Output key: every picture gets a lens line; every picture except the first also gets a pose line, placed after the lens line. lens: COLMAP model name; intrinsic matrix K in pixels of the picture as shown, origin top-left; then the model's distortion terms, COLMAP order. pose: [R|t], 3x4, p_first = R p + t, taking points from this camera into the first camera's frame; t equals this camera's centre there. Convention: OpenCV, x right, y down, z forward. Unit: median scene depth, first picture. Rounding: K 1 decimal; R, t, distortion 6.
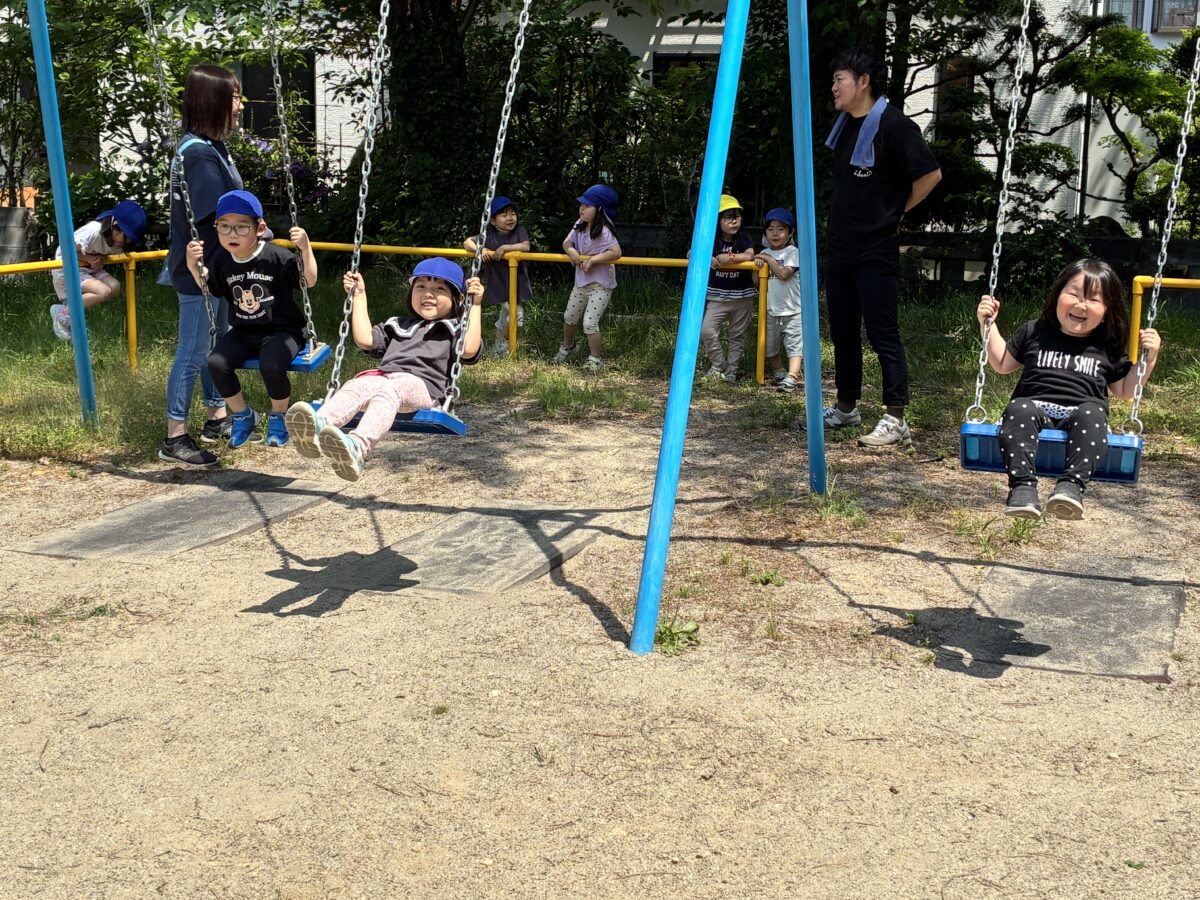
lens RADIAL K [[1738.5, 0, 600.4], [0, 1738.5, 450.4], [0, 0, 1]] dist [-0.014730, 0.000000]
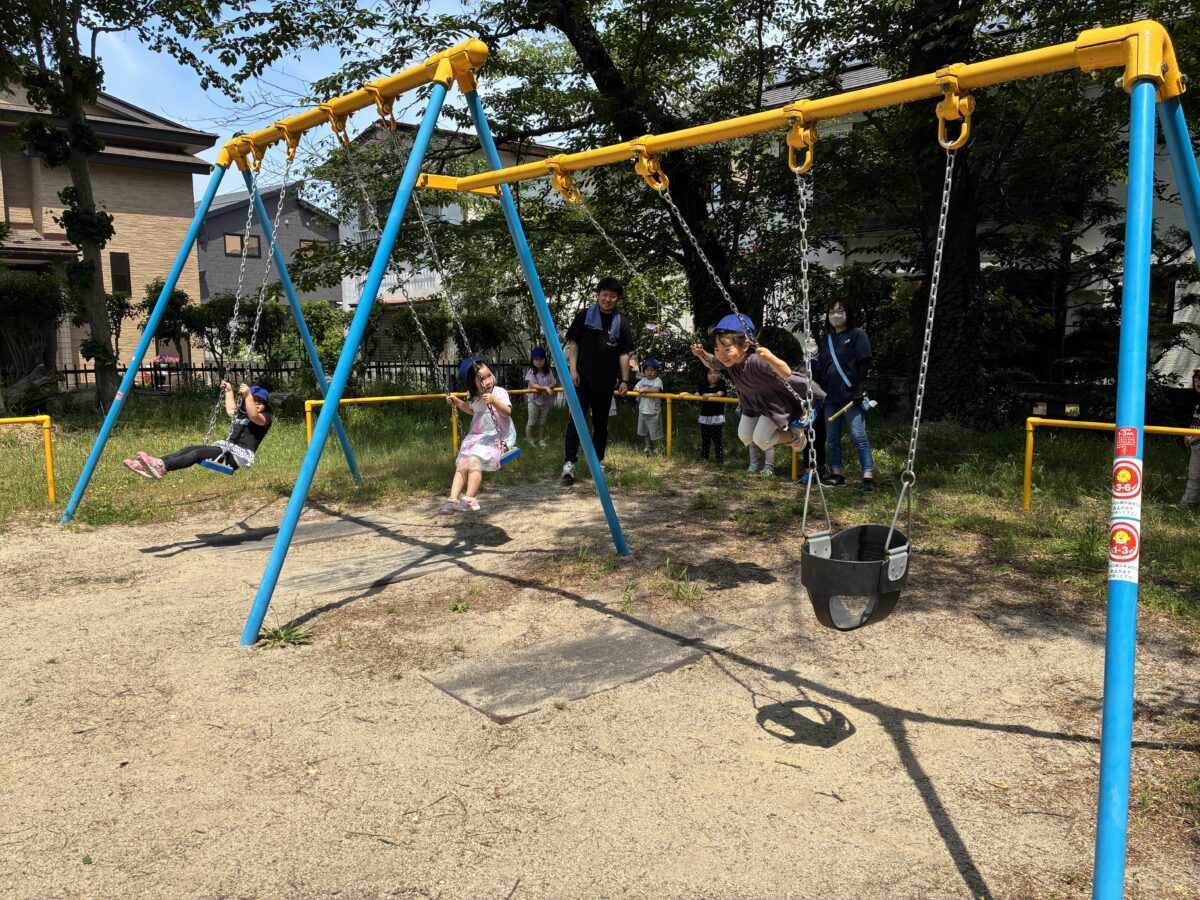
lens RADIAL K [[896.8, 0, 601.1], [0, 896.8, 447.2], [0, 0, 1]] dist [0.041062, -0.041102]
pose [[0.863011, 0.035482, -0.503937, 0.682377], [-0.062080, 0.997419, -0.036086, -0.054998], [0.501356, 0.062427, 0.862986, 0.393207]]
